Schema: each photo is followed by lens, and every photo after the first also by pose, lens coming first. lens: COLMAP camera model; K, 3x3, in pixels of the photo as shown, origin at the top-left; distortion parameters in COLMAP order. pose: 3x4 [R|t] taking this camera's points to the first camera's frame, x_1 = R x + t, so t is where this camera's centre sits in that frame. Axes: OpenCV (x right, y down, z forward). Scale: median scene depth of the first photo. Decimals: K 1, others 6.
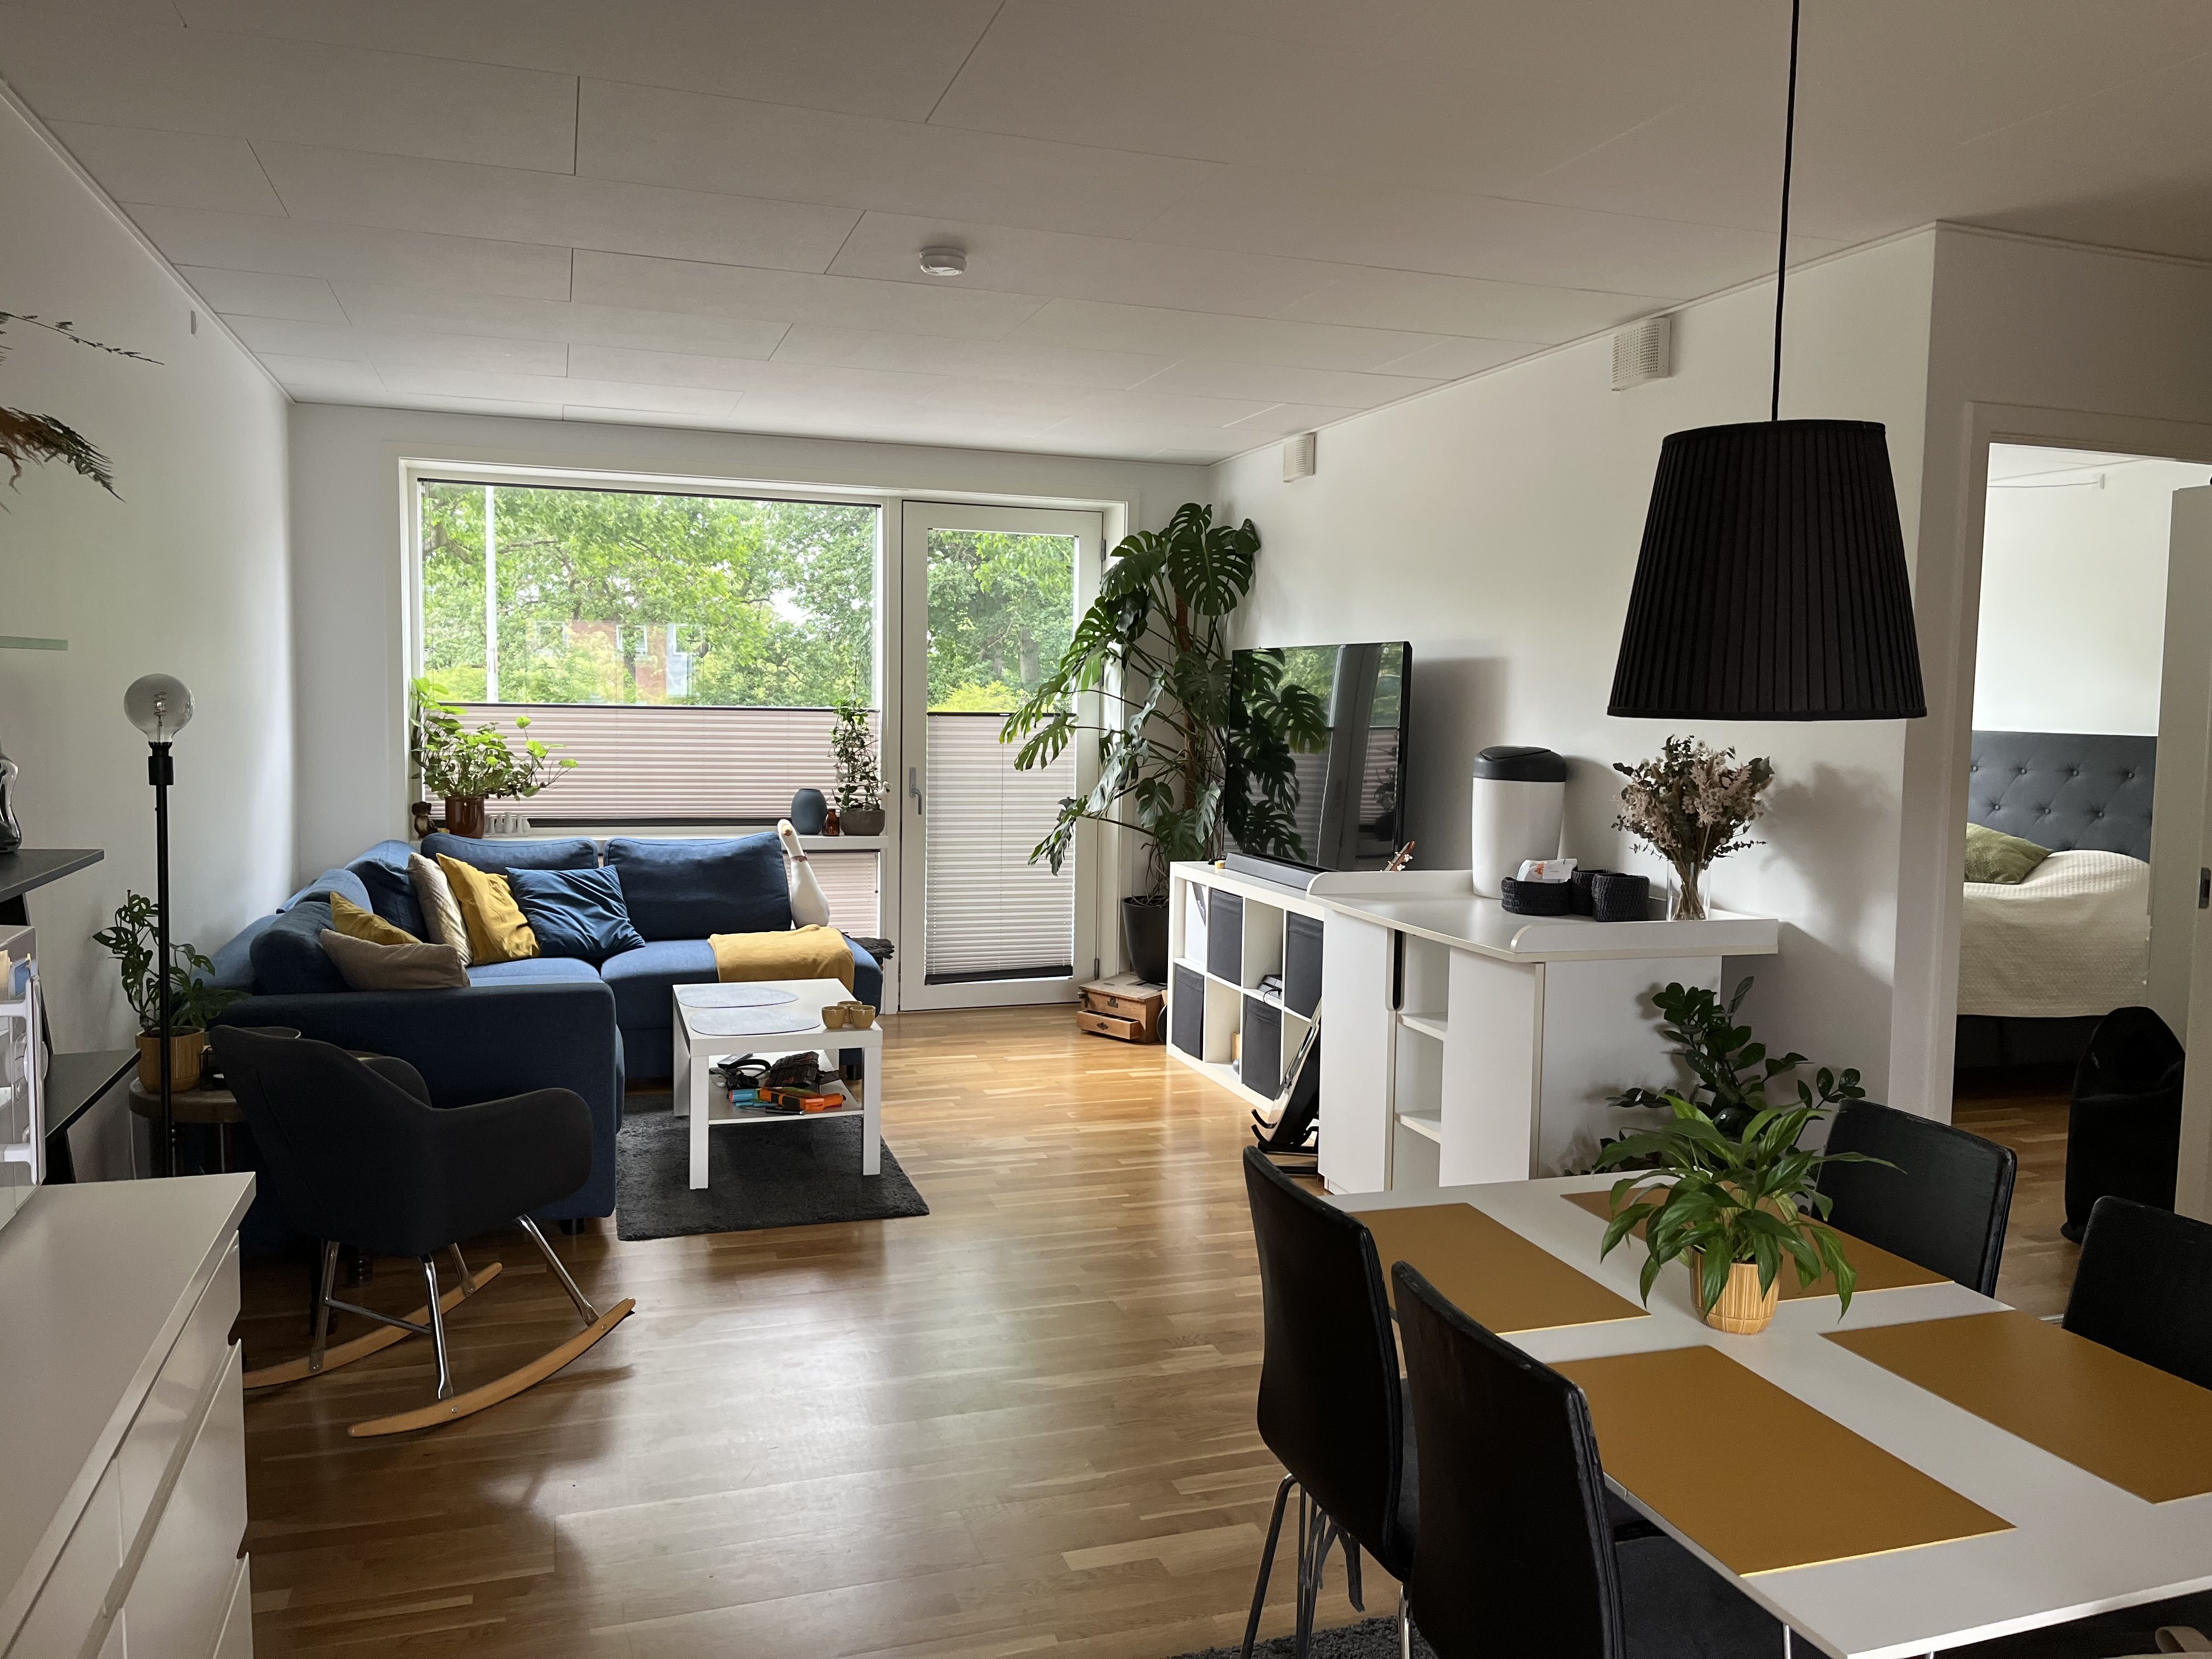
lens RADIAL K [[1689.6, 0, 1122.2], [0, 1689.6, 834.6], [0, 0, 1]] dist [0.053222, -0.002050]
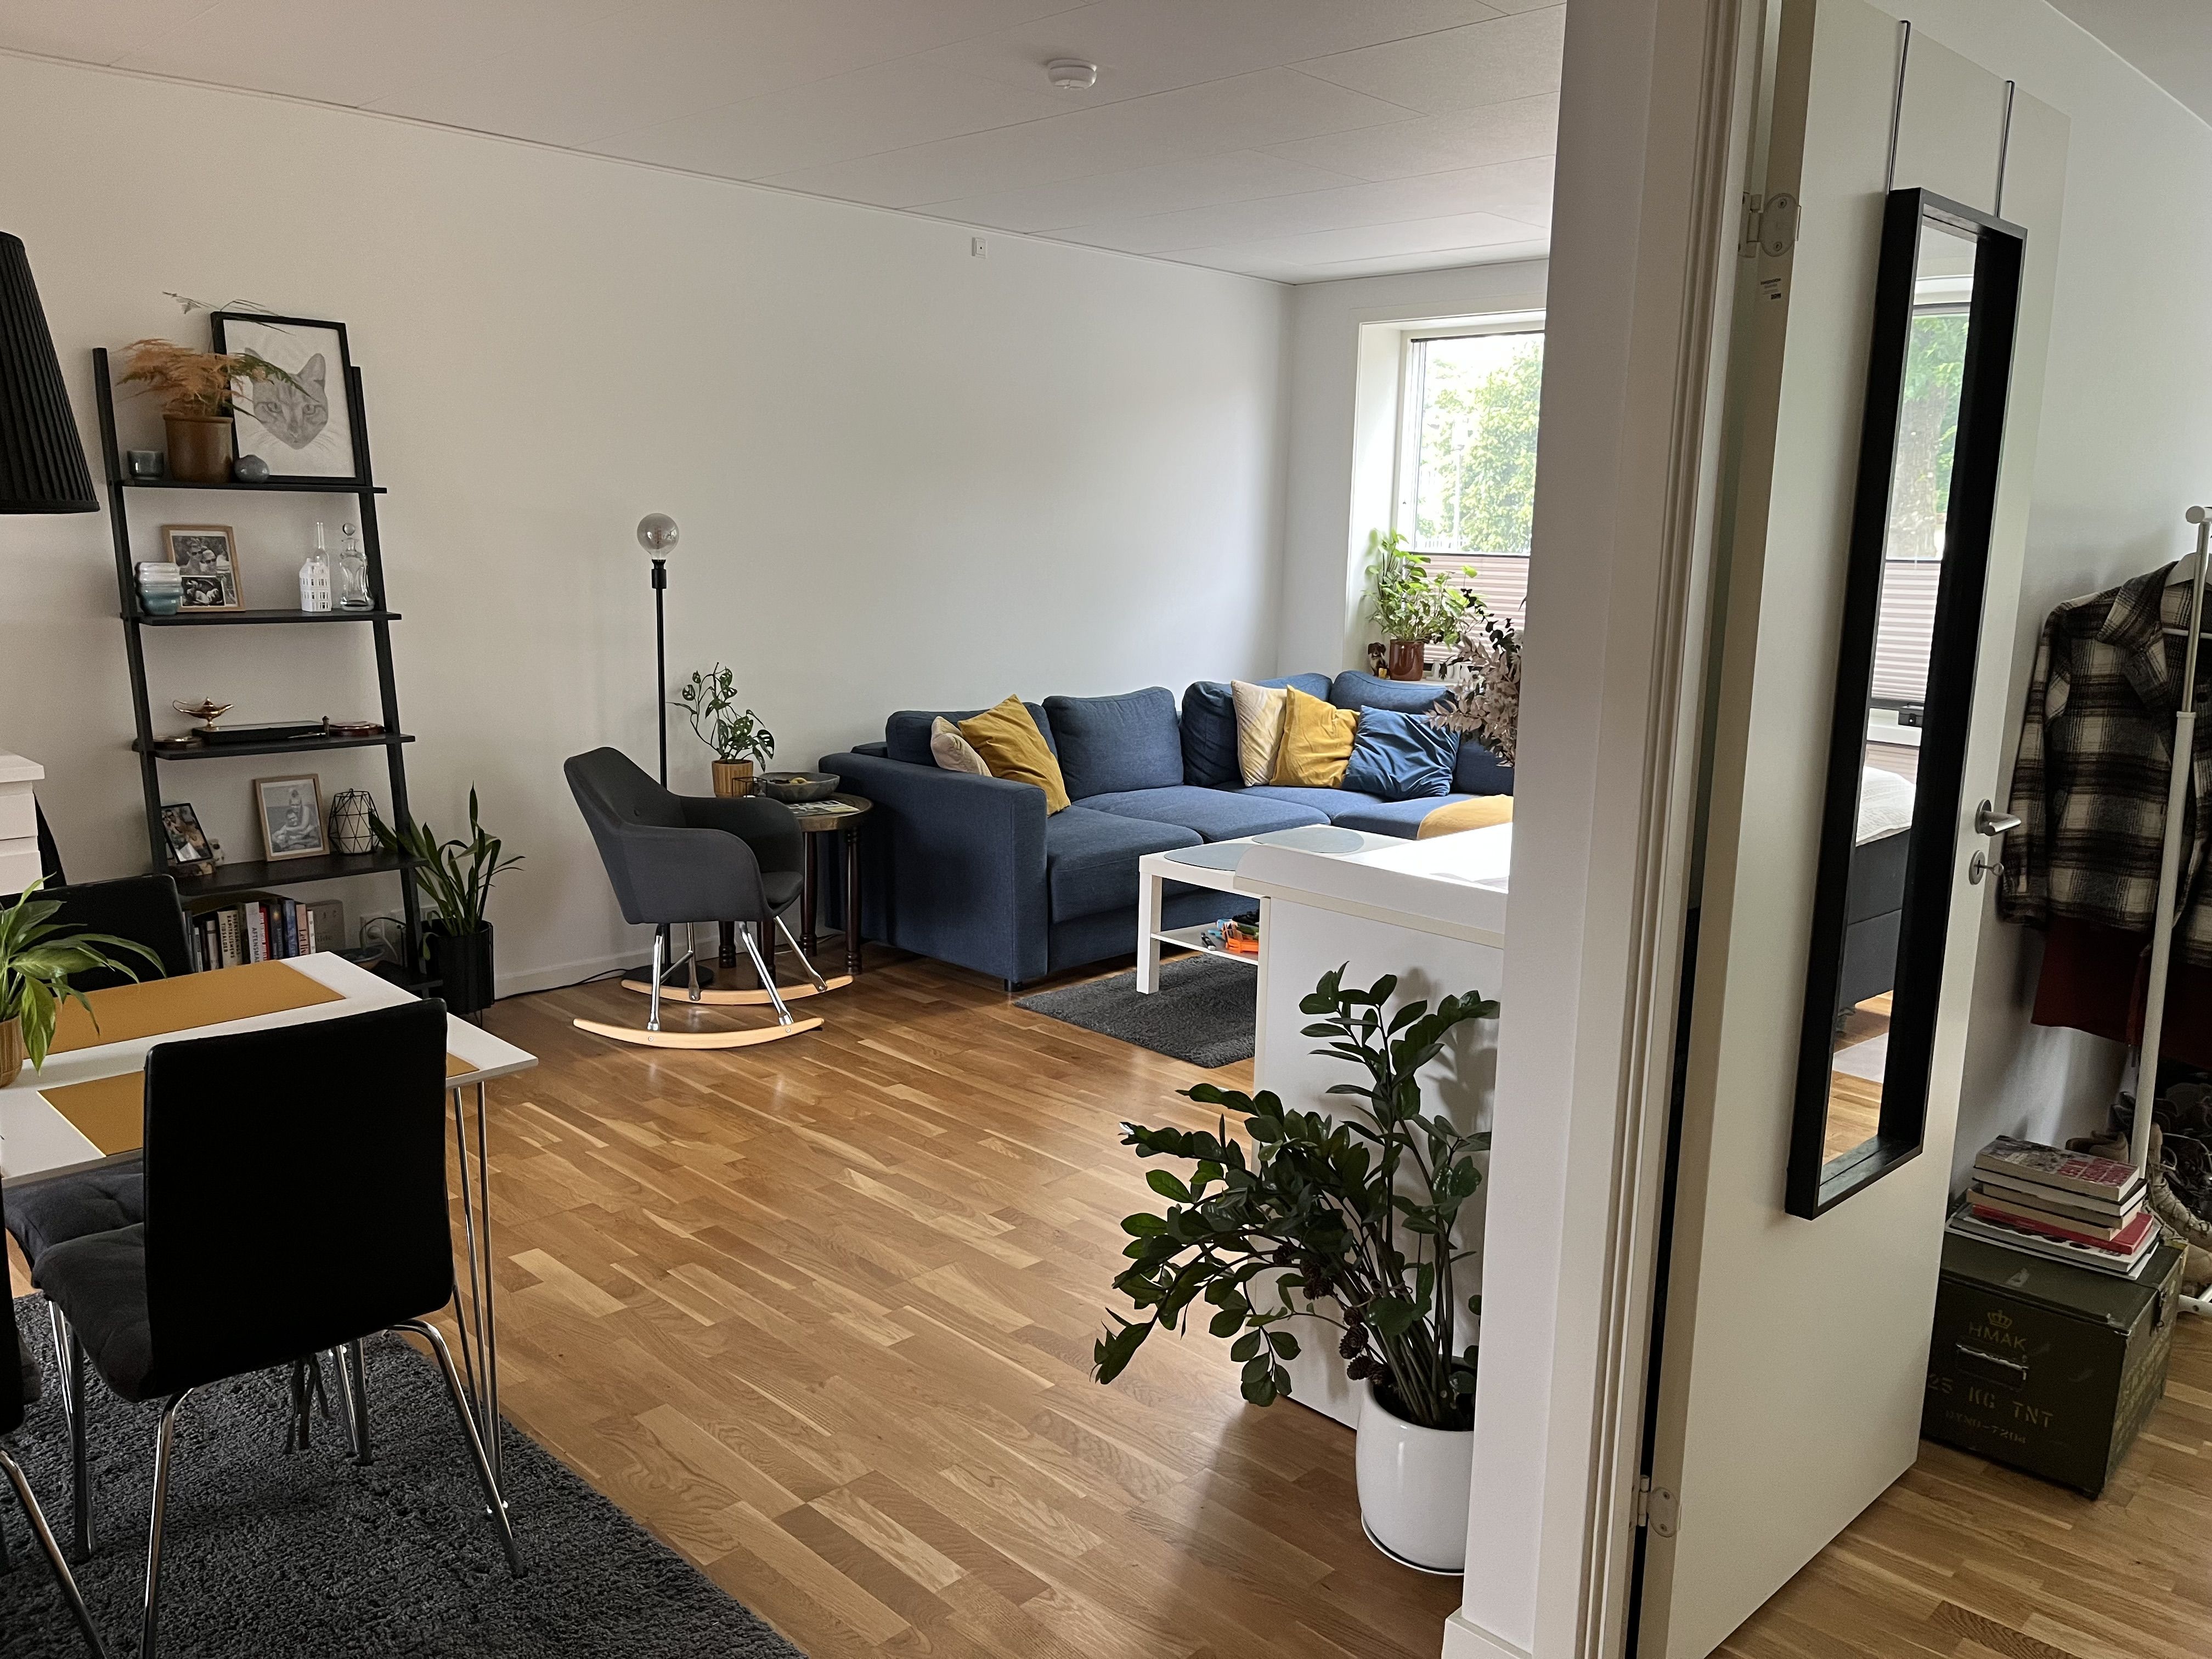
lens RADIAL K [[1689.6, 0, 1122.2], [0, 1689.6, 834.6], [0, 0, 1]] dist [0.053222, -0.002050]
pose [[0.437216, 0.153612, -0.886141, 0.782660], [-0.088909, 0.987861, 0.127378, -0.033517], [0.894951, 0.023094, 0.445566, 0.568884]]
